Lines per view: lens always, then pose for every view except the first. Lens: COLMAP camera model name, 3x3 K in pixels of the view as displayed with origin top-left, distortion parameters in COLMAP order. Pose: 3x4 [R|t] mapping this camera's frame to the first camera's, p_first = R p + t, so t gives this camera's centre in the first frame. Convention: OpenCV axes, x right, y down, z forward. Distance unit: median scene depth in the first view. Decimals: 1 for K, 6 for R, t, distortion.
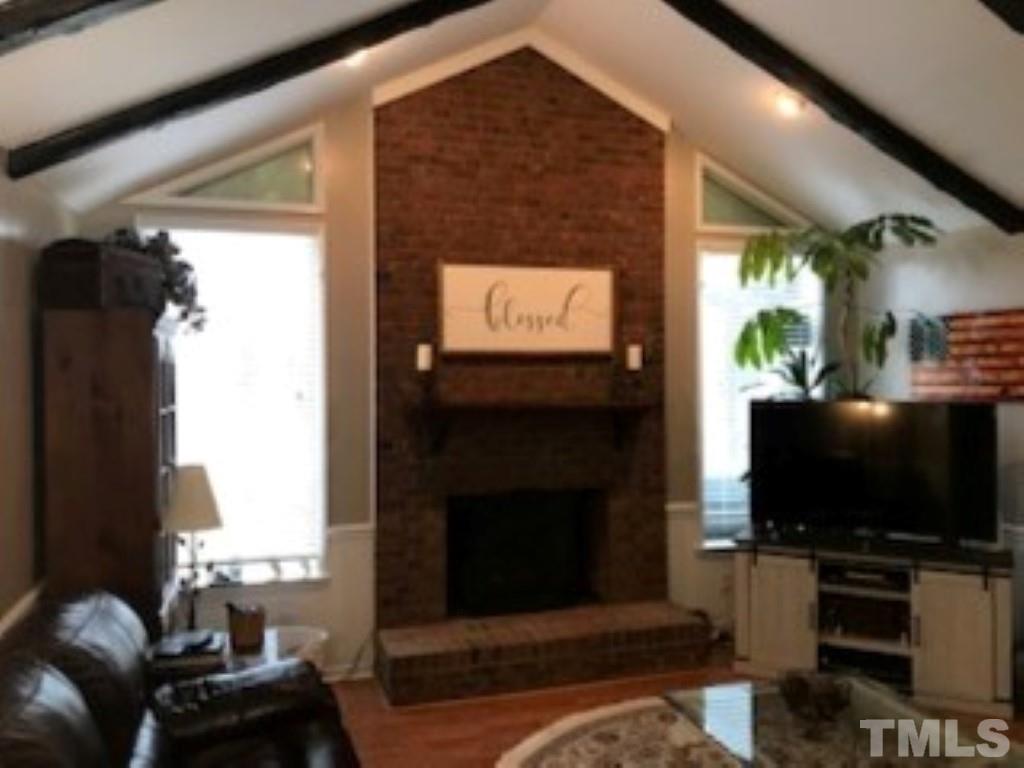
lens RADIAL K [[828.3, 0, 510.7], [0, 828.3, 377.2], [0, 0, 1]] dist [-0.010035, -0.012120]
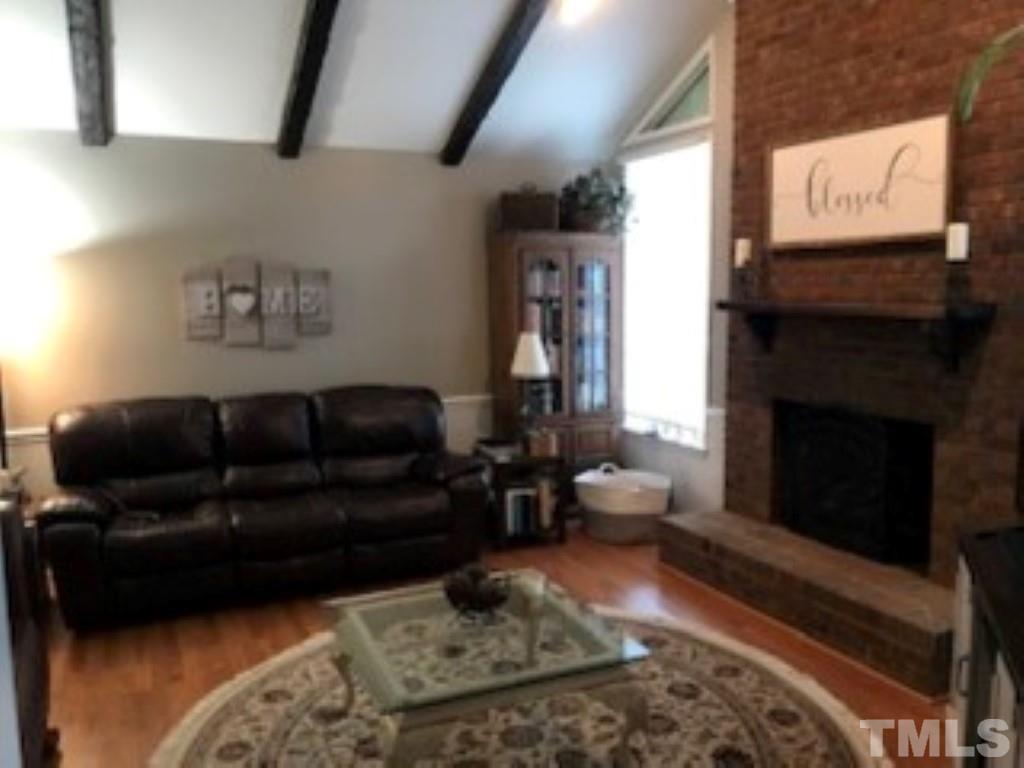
lens RADIAL K [[828.3, 0, 511.1], [0, 828.3, 386.2], [0, 0, 1]] dist [-0.010035, -0.012120]
pose [[0.130681, 0.125558, -0.983442, 0.808839], [-0.011770, 0.992075, 0.125096, 0.015067], [0.991355, -0.004773, 0.131123, 0.562640]]
